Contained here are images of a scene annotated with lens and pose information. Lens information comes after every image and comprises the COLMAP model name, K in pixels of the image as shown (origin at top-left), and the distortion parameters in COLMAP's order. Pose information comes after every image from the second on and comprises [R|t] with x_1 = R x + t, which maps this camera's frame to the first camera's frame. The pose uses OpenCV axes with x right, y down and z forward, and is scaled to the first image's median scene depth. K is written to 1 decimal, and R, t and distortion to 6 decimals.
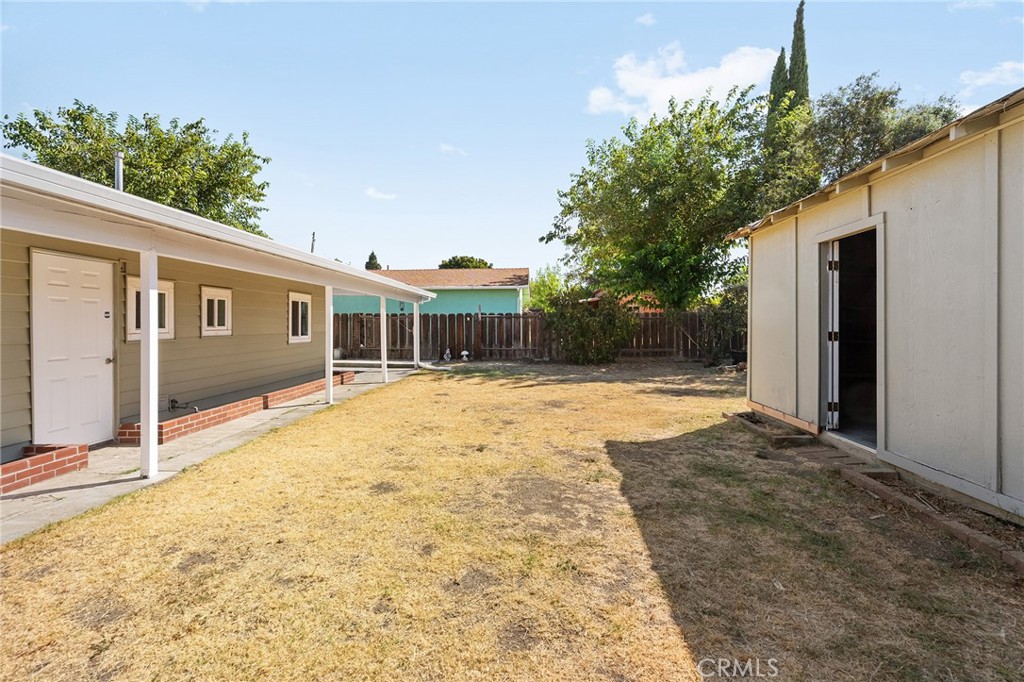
lens RADIAL K [[472.6, 0, 510.1], [0, 472.6, 331.5], [0, 0, 1]] dist [-0.008796, 0.003569]
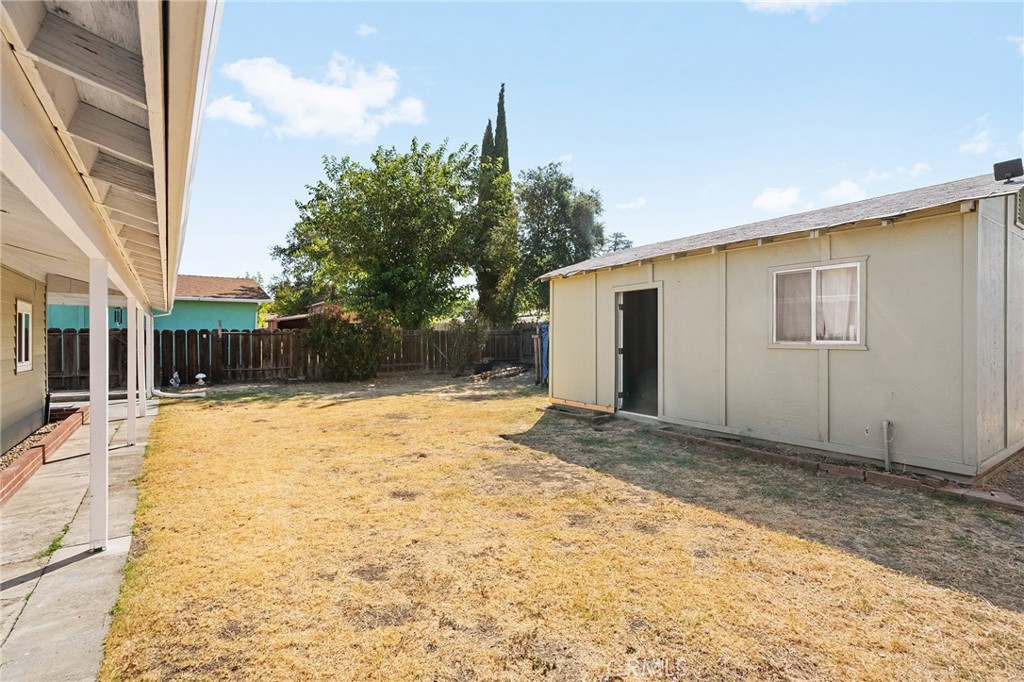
lens RADIAL K [[472.6, 0, 506.4], [0, 472.6, 342.4], [0, 0, 1]] dist [-0.008796, 0.003569]
pose [[0.783961, -0.006530, 0.620776, -0.314380], [0.011628, 0.999924, -0.004167, -0.008312], [-0.620702, 0.010486, 0.783977, -0.010288]]
